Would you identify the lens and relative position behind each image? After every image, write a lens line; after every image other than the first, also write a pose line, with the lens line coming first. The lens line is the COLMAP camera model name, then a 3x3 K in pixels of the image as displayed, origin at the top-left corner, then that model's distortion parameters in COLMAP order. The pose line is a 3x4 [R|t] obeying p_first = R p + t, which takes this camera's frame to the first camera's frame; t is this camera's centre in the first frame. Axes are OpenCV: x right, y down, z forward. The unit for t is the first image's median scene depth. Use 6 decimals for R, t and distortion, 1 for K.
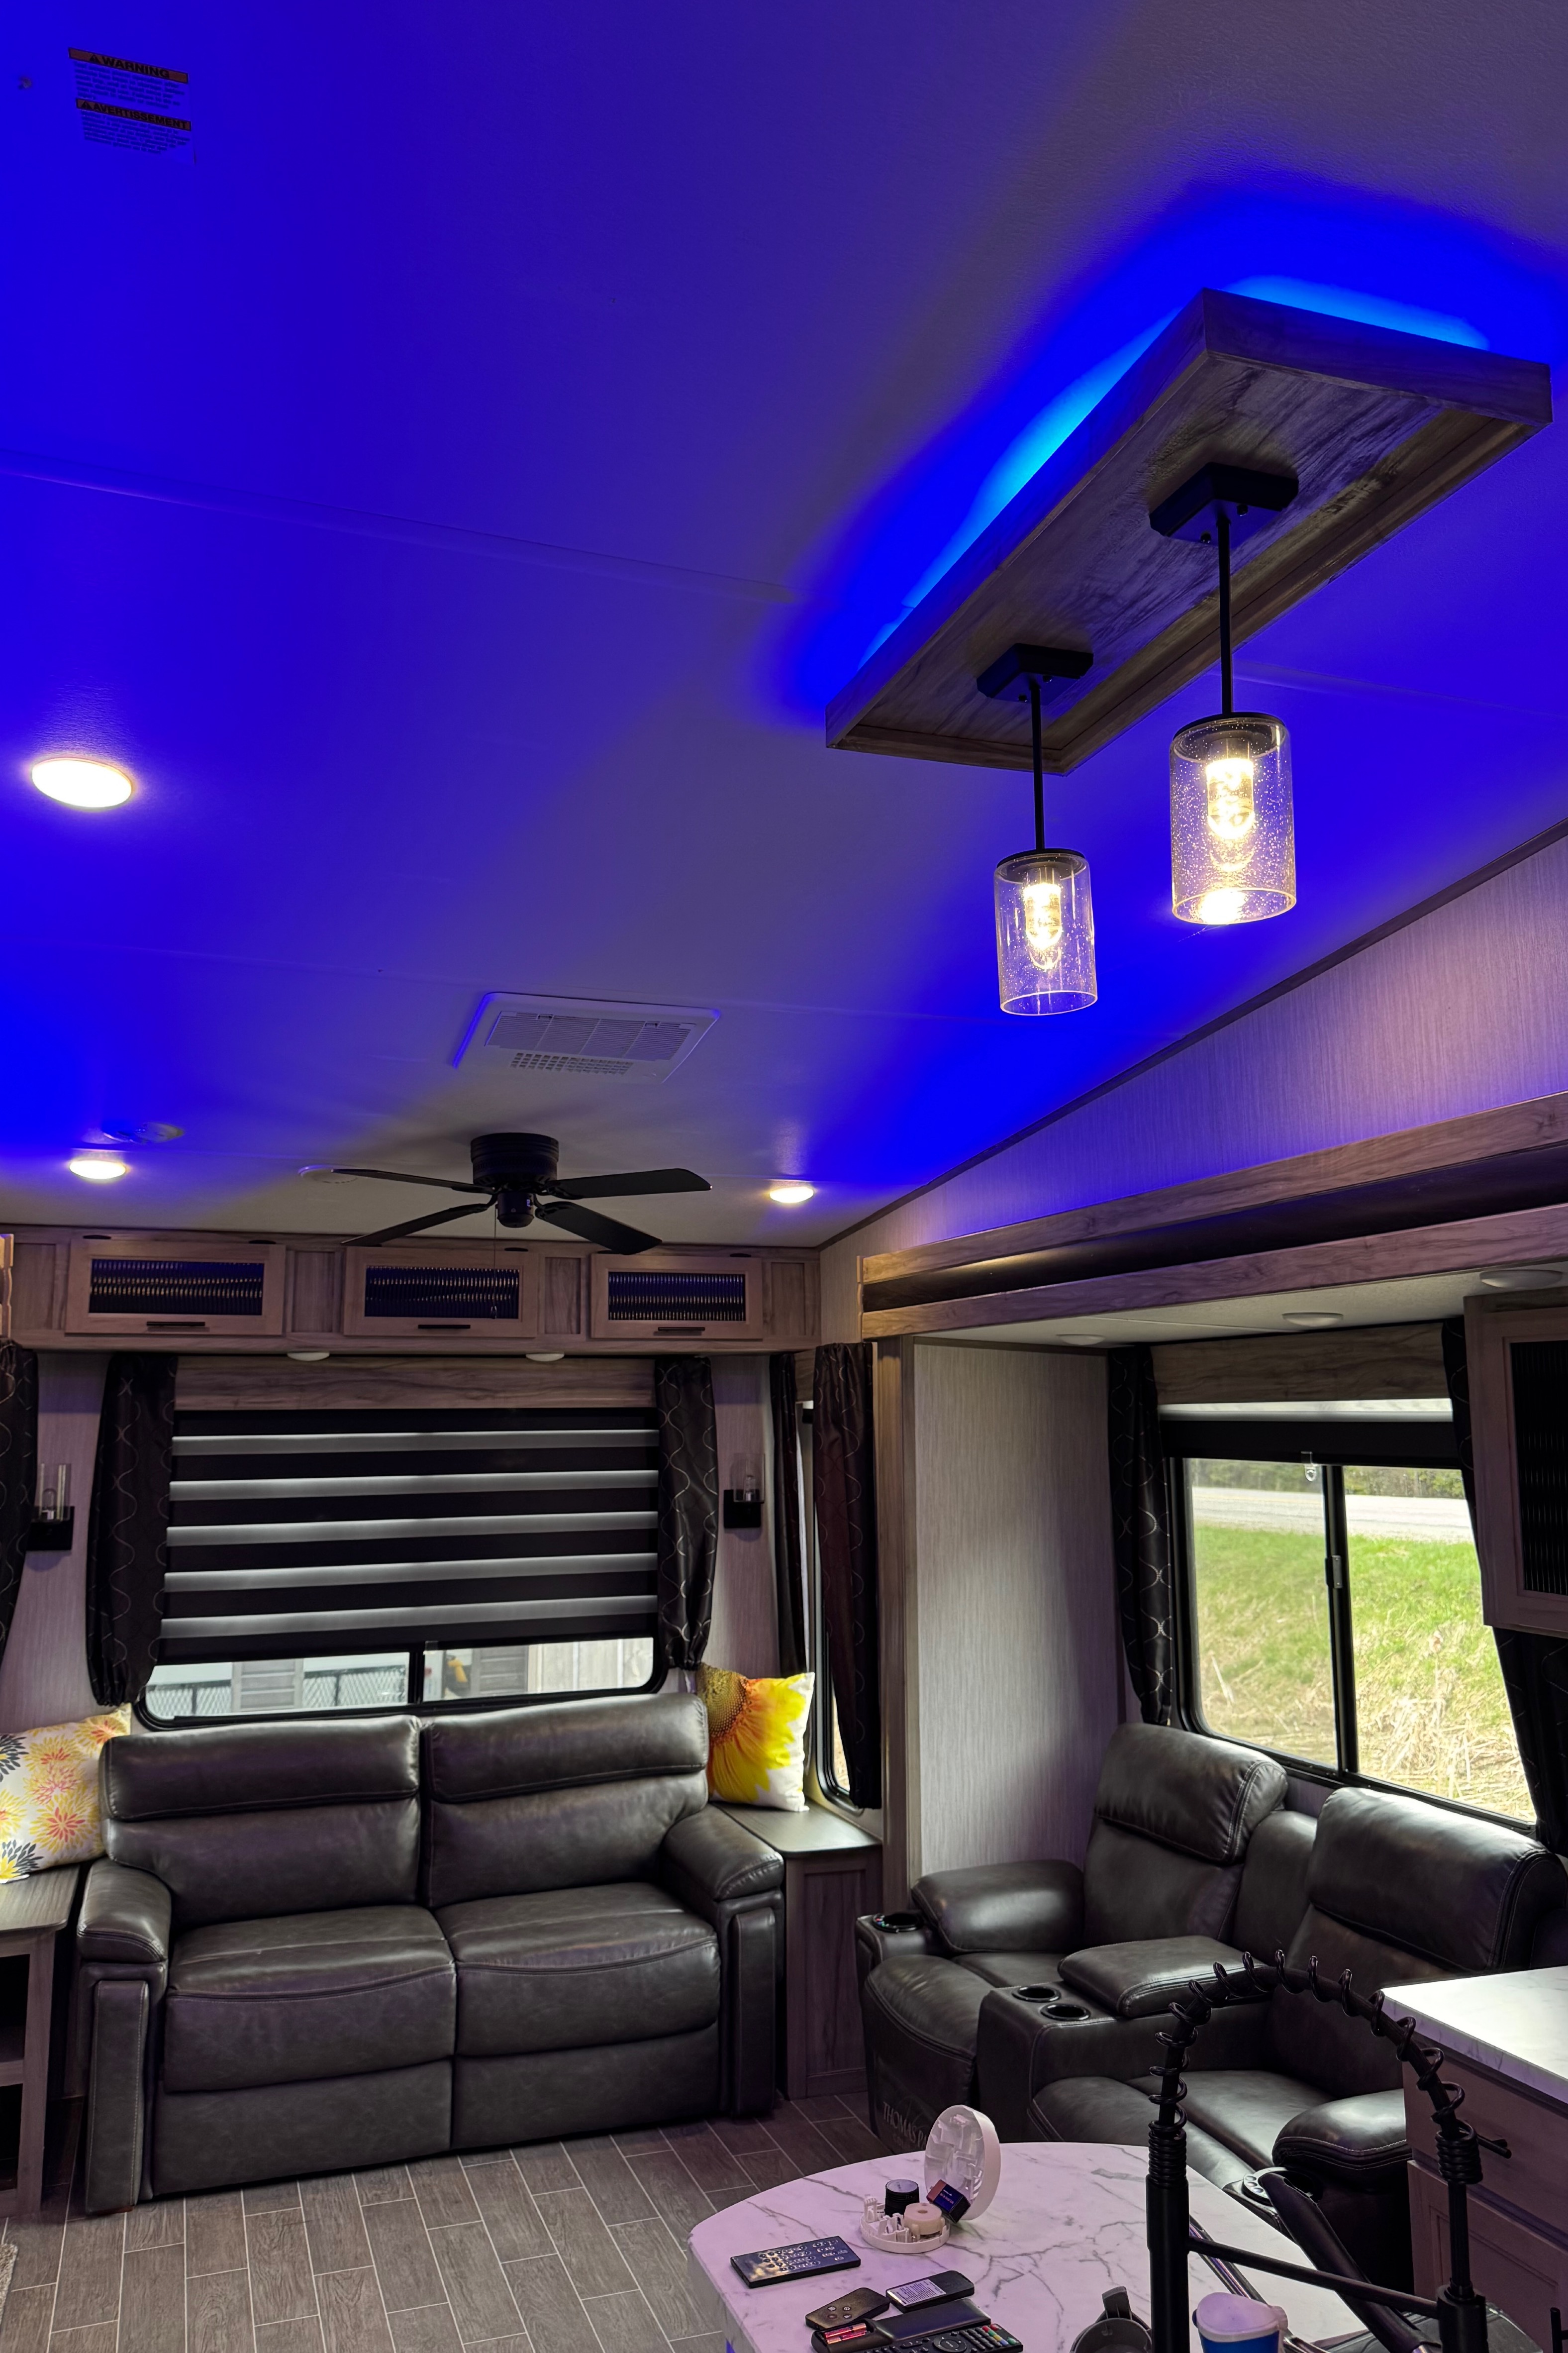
lens RADIAL K [[1698.6, 0, 783.0], [0, 1698.6, 1218.1], [0, 0, 1]] dist [-0.001935, -0.006066]
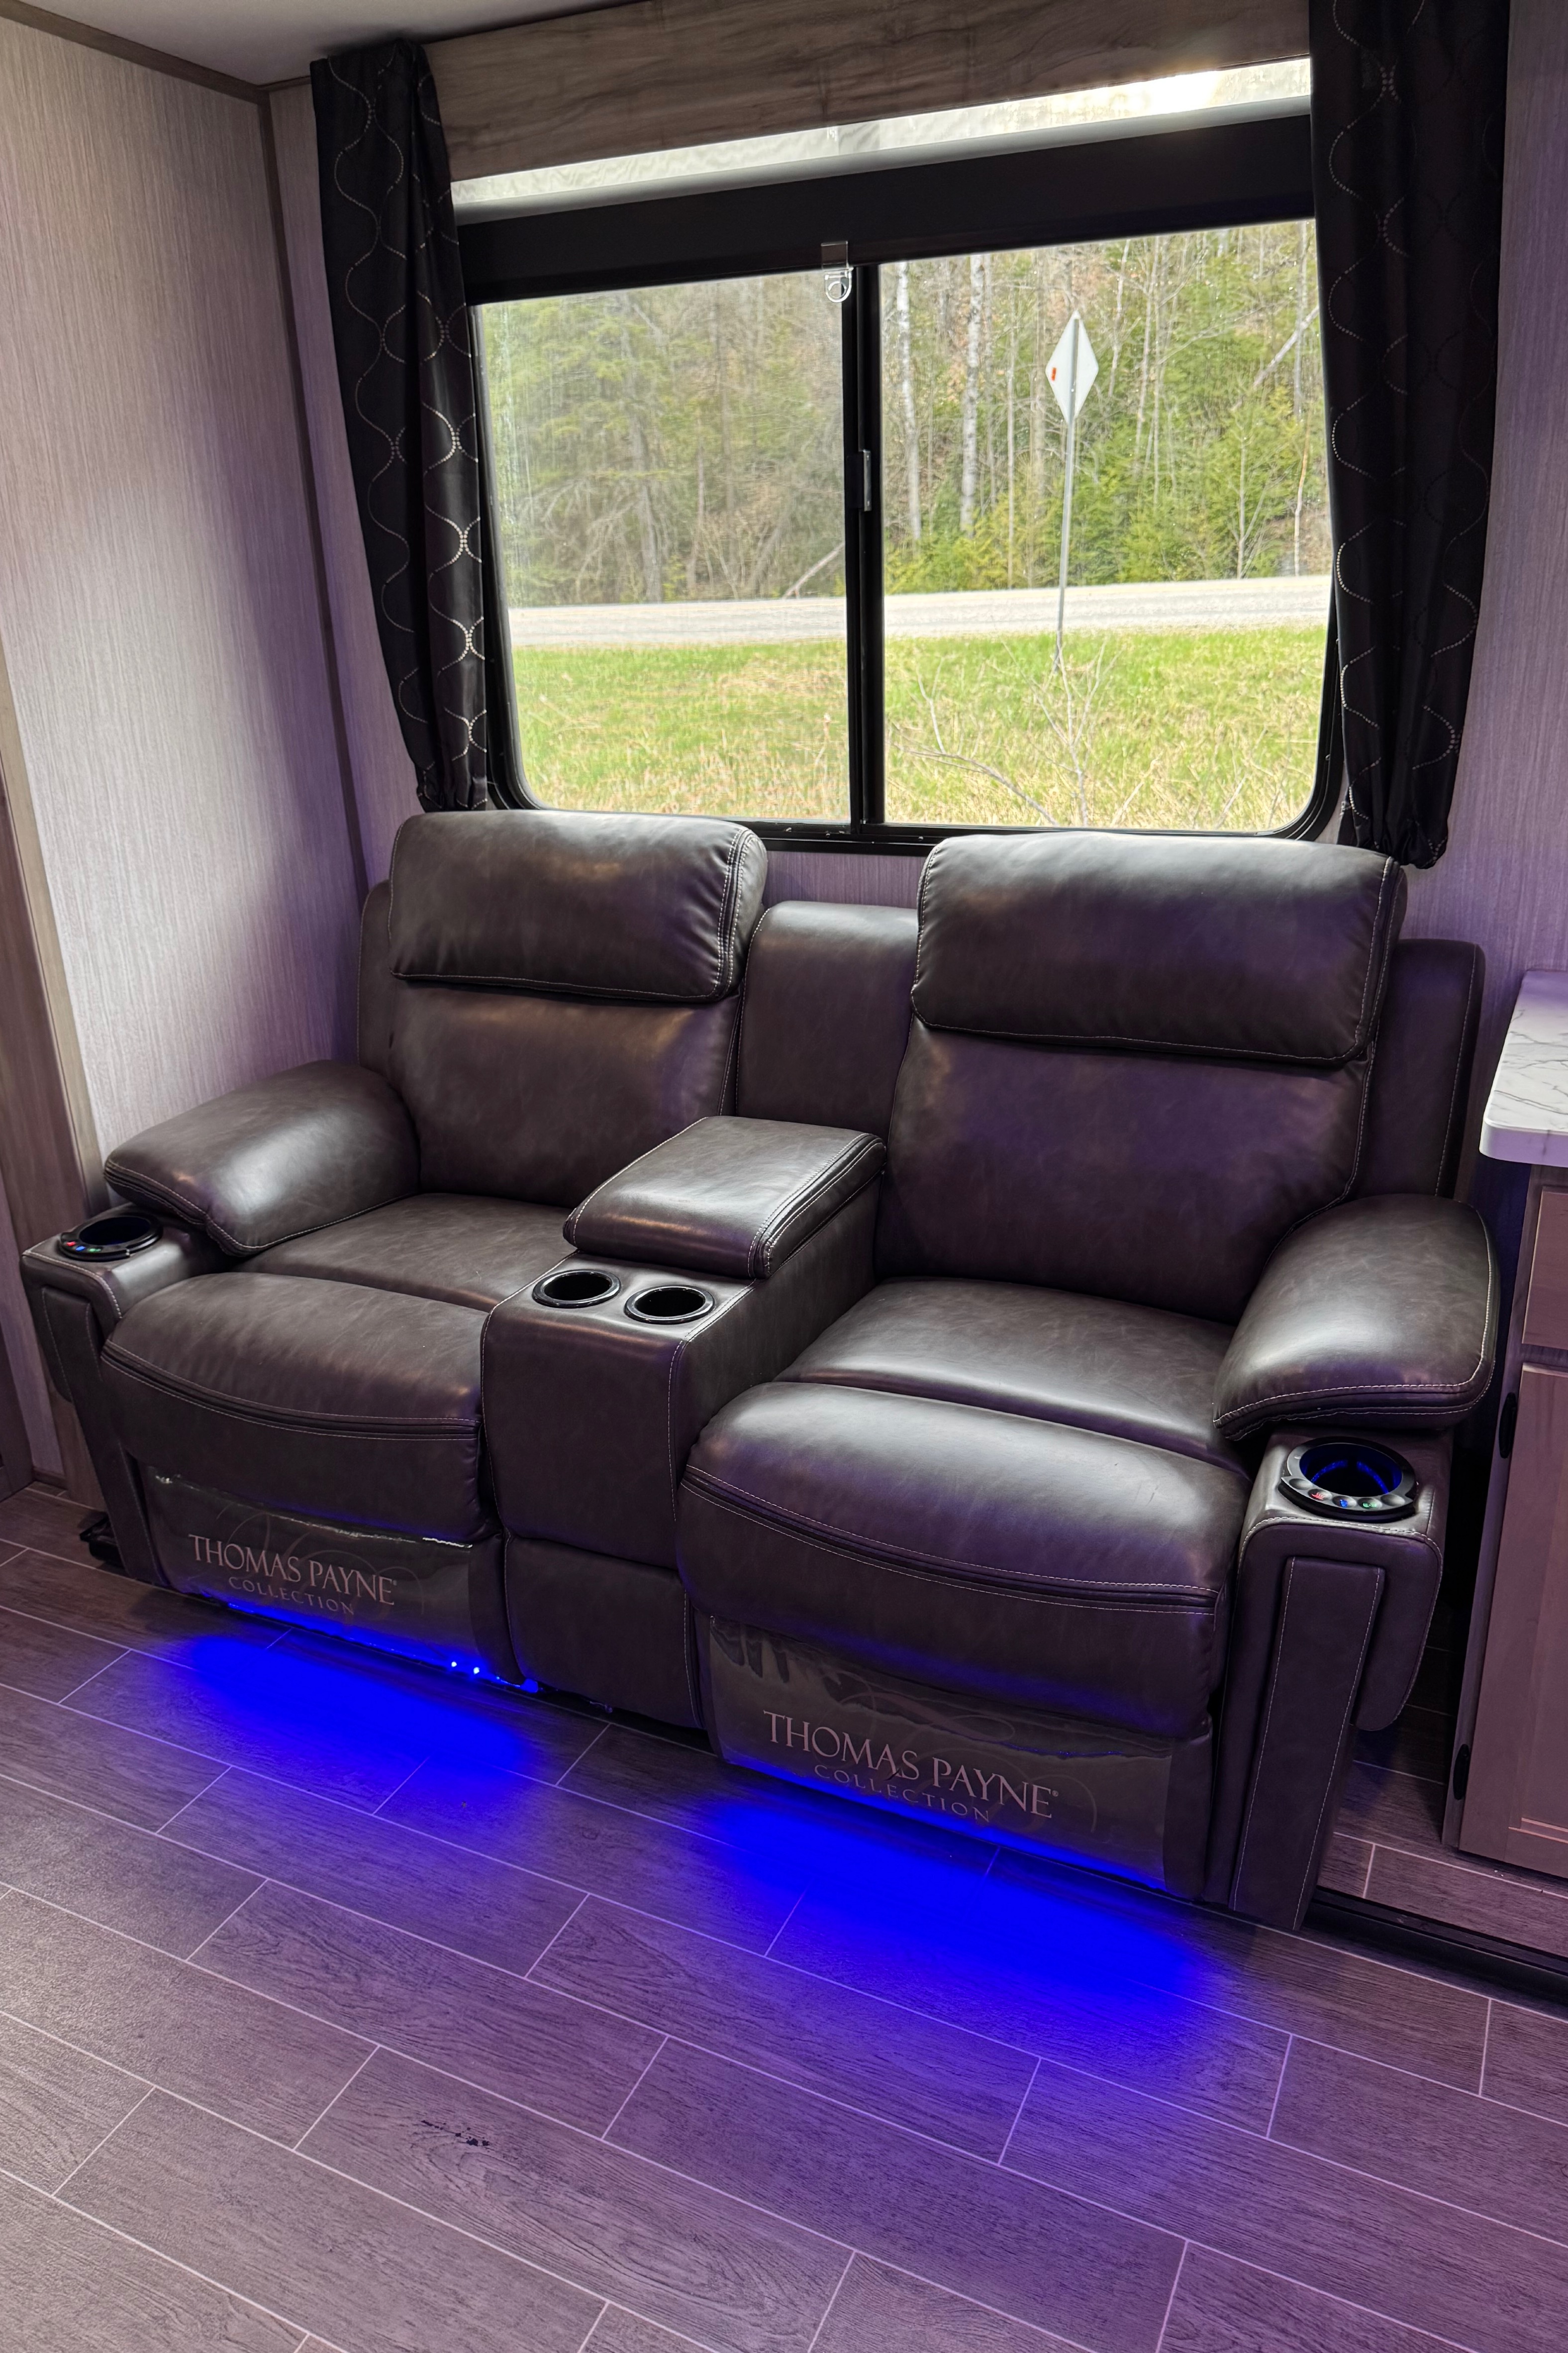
lens RADIAL K [[1698.6, 0, 783.0], [0, 1698.6, 1218.1], [0, 0, 1]] dist [-0.001935, -0.006066]
pose [[0.711299, -0.286650, 0.641783, -0.127069], [-0.054061, 0.888049, 0.456560, 0.154697], [-0.700807, -0.359446, 0.616172, 0.530055]]
